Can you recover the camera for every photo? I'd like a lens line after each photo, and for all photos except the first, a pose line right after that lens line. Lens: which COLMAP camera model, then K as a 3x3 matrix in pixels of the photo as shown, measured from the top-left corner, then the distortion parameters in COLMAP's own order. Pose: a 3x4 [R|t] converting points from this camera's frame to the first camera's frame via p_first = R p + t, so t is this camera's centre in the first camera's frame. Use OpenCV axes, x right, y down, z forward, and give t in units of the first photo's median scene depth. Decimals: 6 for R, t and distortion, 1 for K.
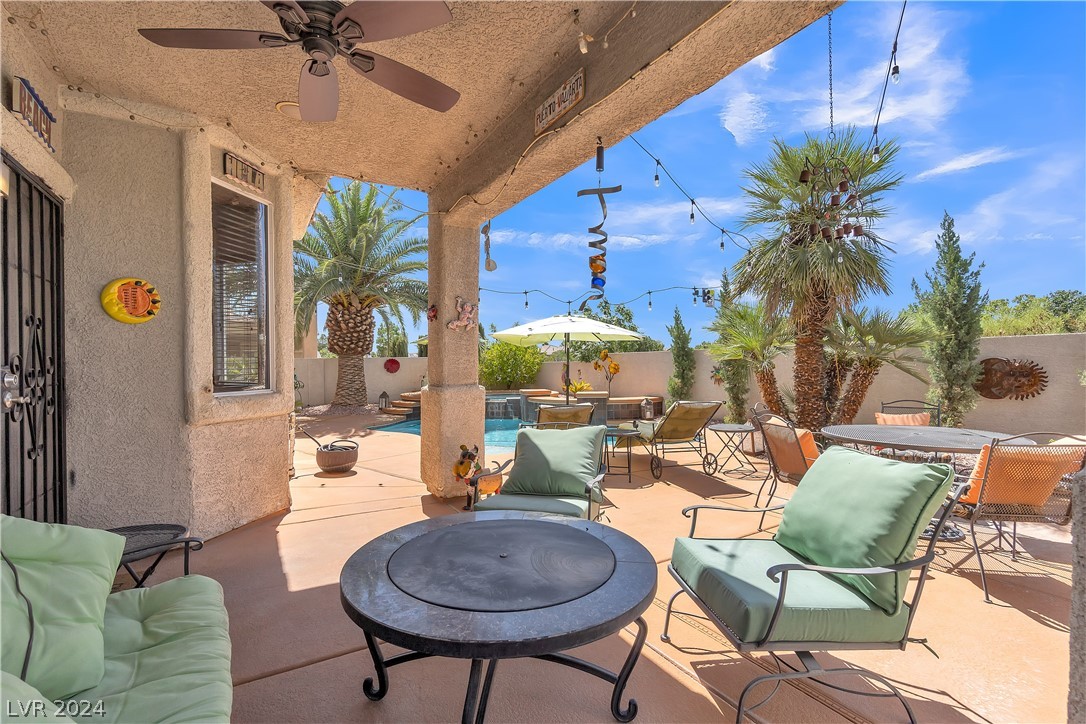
lens RADIAL K [[482.9, 0, 545.2], [0, 482.9, 368.1], [0, 0, 1]] dist [-0.000910, 0.001746]
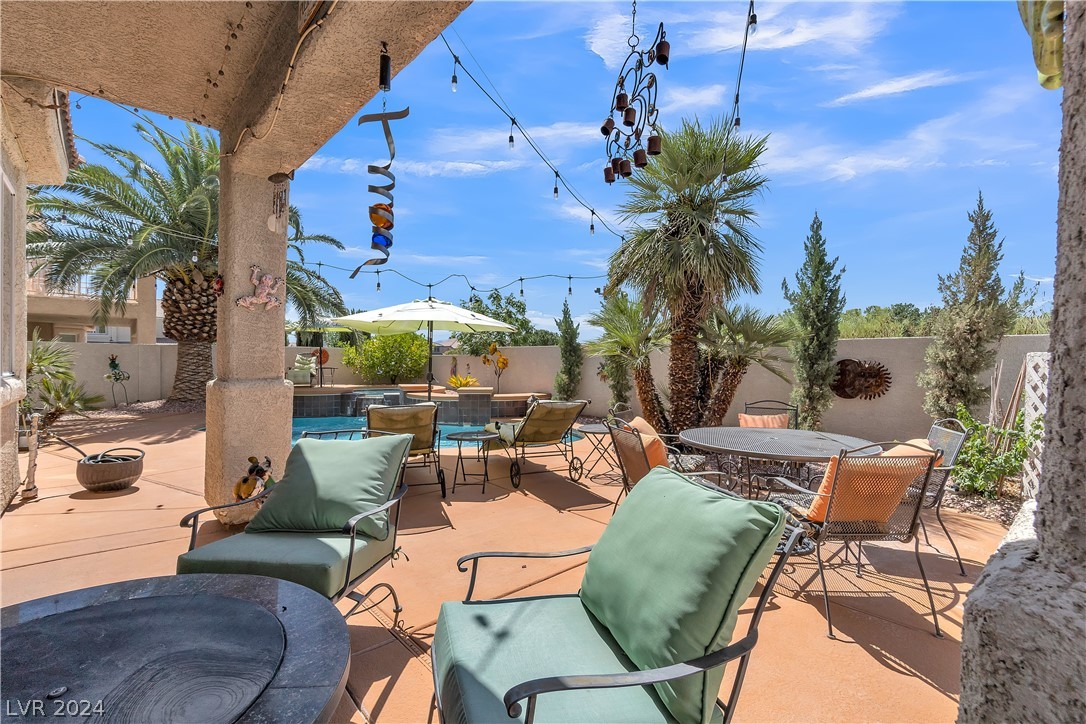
lens RADIAL K [[482.9, 0, 547.7], [0, 482.9, 369.8], [0, 0, 1]] dist [-0.000910, 0.001746]
pose [[0.981954, 0.015646, 0.188474, 0.105310], [-0.018311, 0.999755, 0.012408, 0.001074], [-0.188234, -0.015635, 0.982000, 0.108059]]
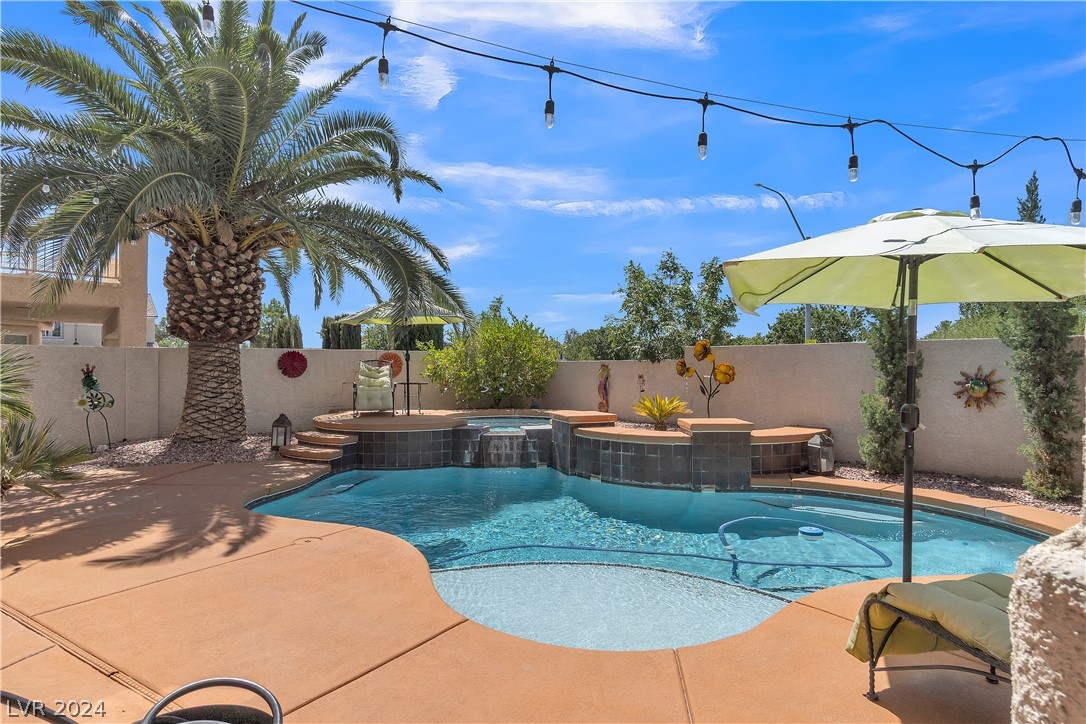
lens RADIAL K [[606.4, 0, 542.5], [0, 606.4, 366.3], [0, 0, 1]] dist [0.002087, 0.000976]
pose [[0.992459, 0.012582, 0.121929, -0.298758], [-0.011739, 0.999902, -0.007636, -0.000706], [-0.122013, 0.006148, 0.992509, 0.704018]]
